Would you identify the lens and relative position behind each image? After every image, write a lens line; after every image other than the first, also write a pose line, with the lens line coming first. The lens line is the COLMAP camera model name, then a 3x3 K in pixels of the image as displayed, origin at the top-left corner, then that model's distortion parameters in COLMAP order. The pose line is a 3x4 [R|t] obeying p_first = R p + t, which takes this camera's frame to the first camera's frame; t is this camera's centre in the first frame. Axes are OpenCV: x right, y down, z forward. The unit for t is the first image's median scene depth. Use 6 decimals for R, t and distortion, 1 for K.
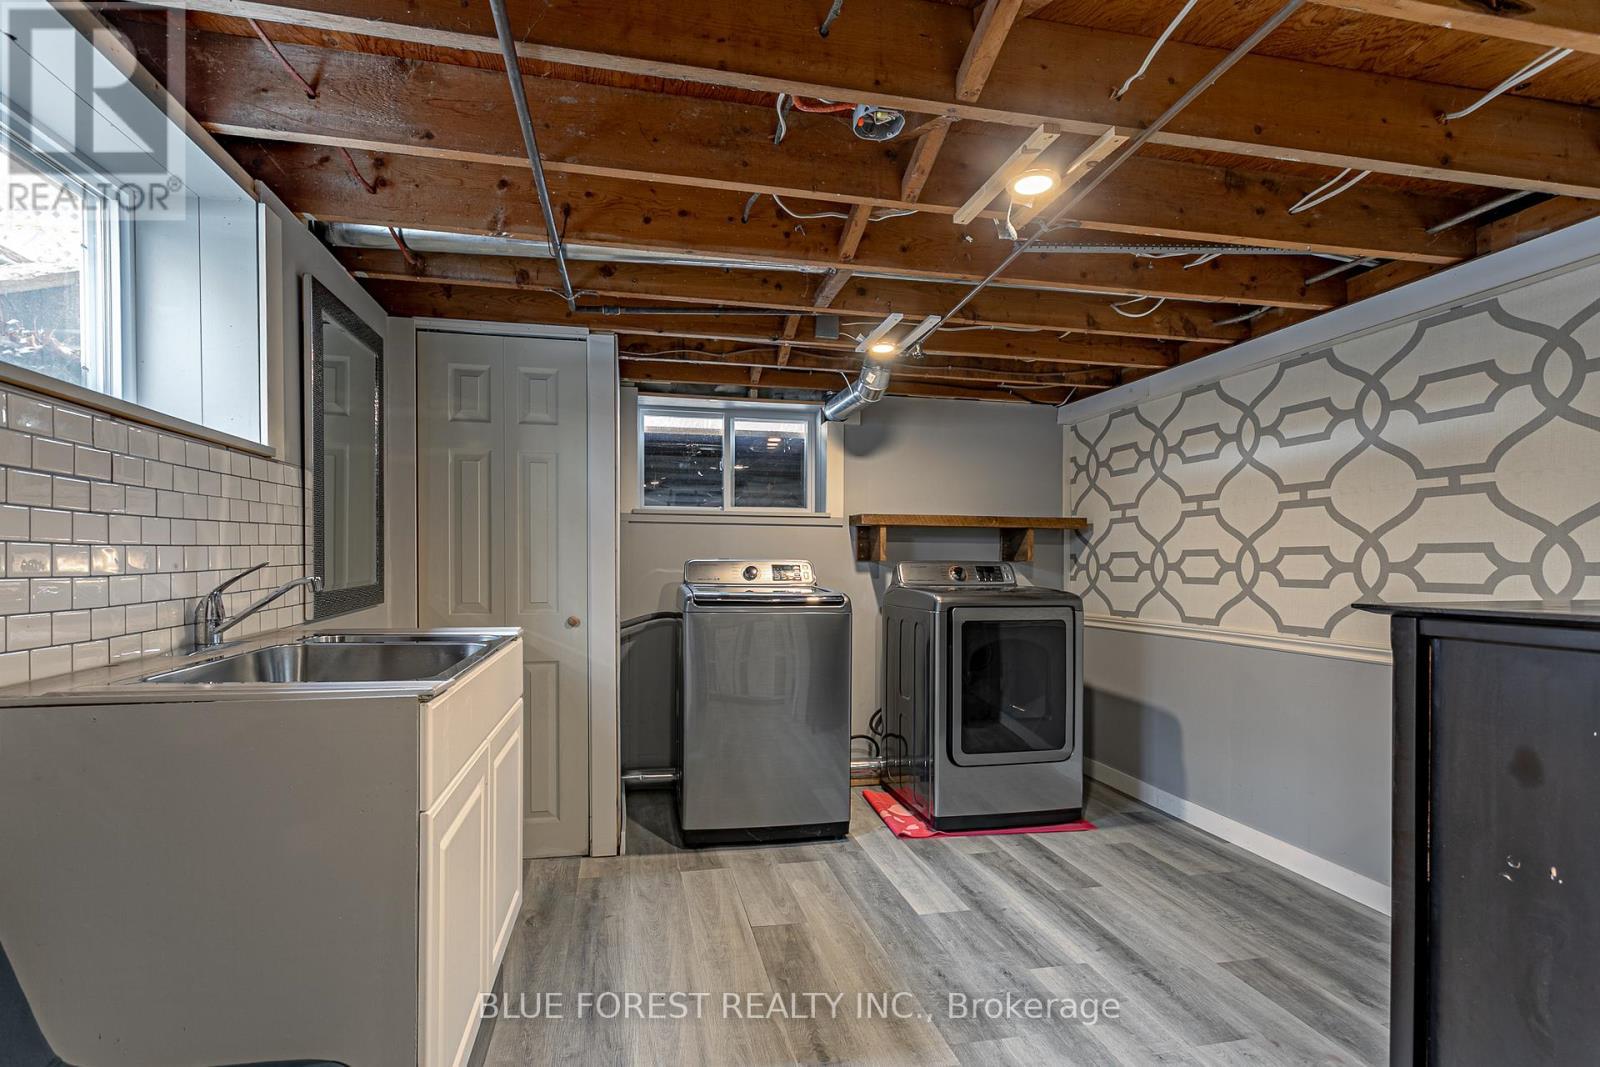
lens RADIAL K [[778.6, 0, 798.4], [0, 778.6, 567.9], [0, 0, 1]] dist [0.001377, -0.000034]
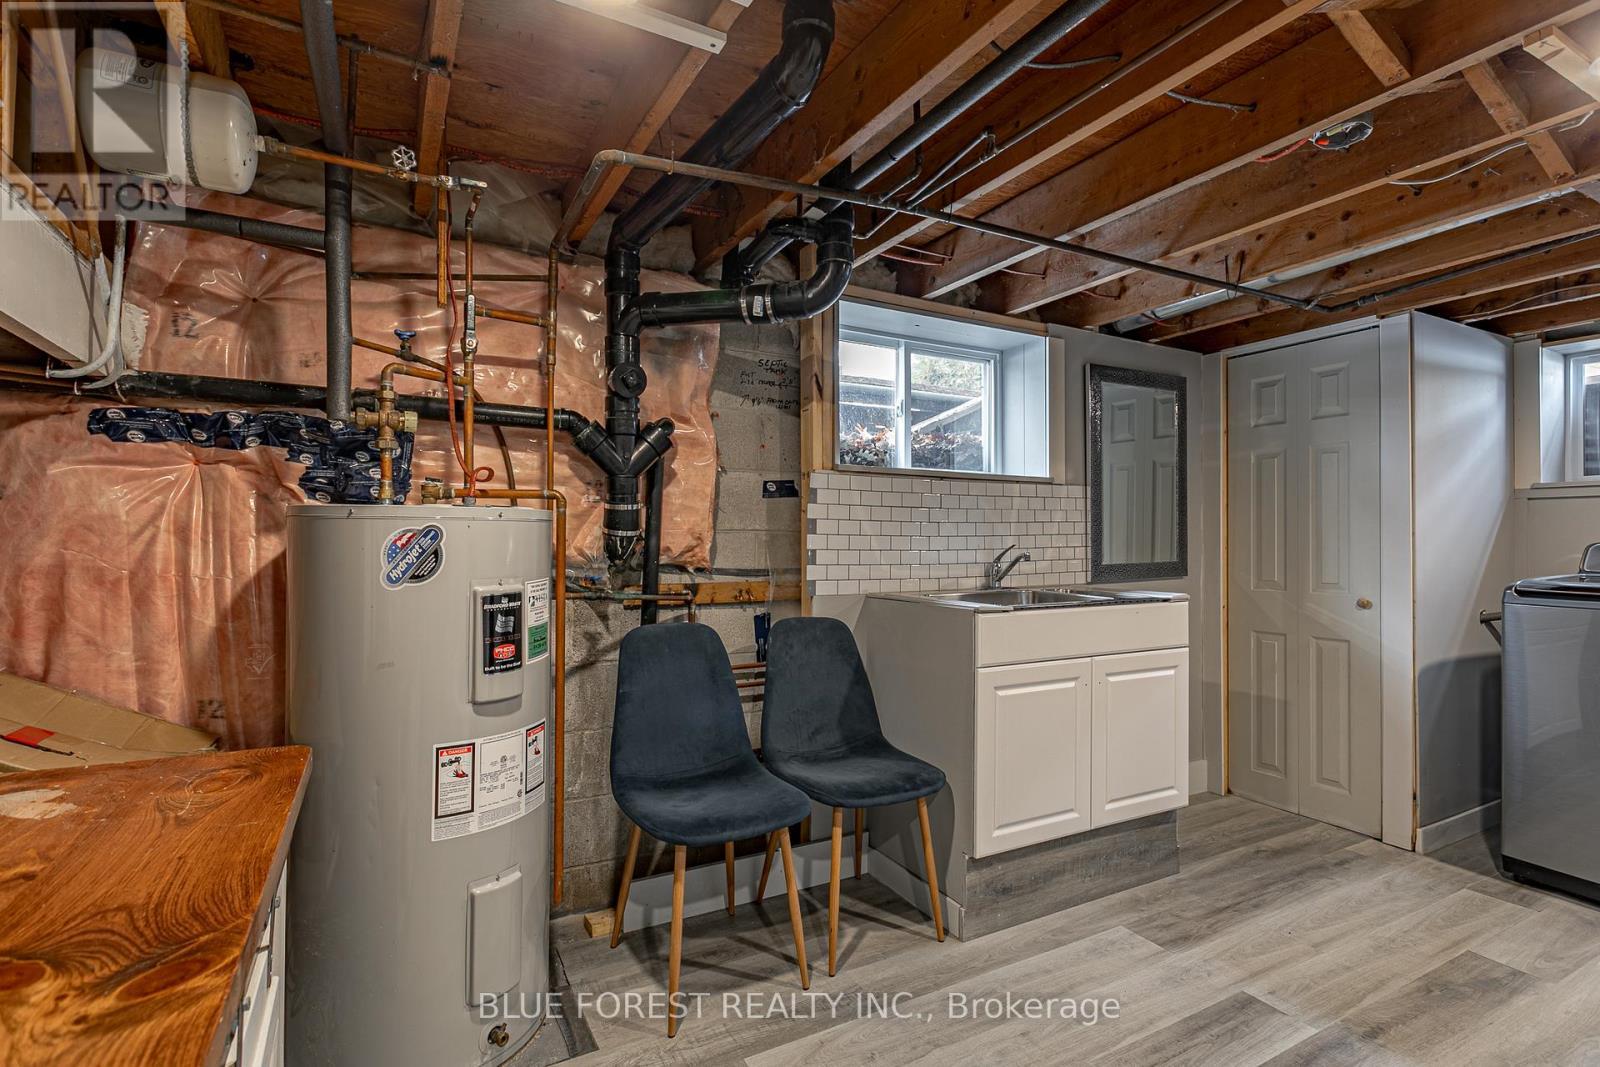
lens RADIAL K [[778.1, 0, 800.2], [0, 778.1, 518.8], [0, 0, 1]] dist [0.002105, 0.000540]
pose [[0.286659, -0.032887, -0.957468, 0.531339], [-0.009803, 0.999258, -0.037257, 0.003295], [0.957983, 0.020066, 0.286124, -0.006143]]
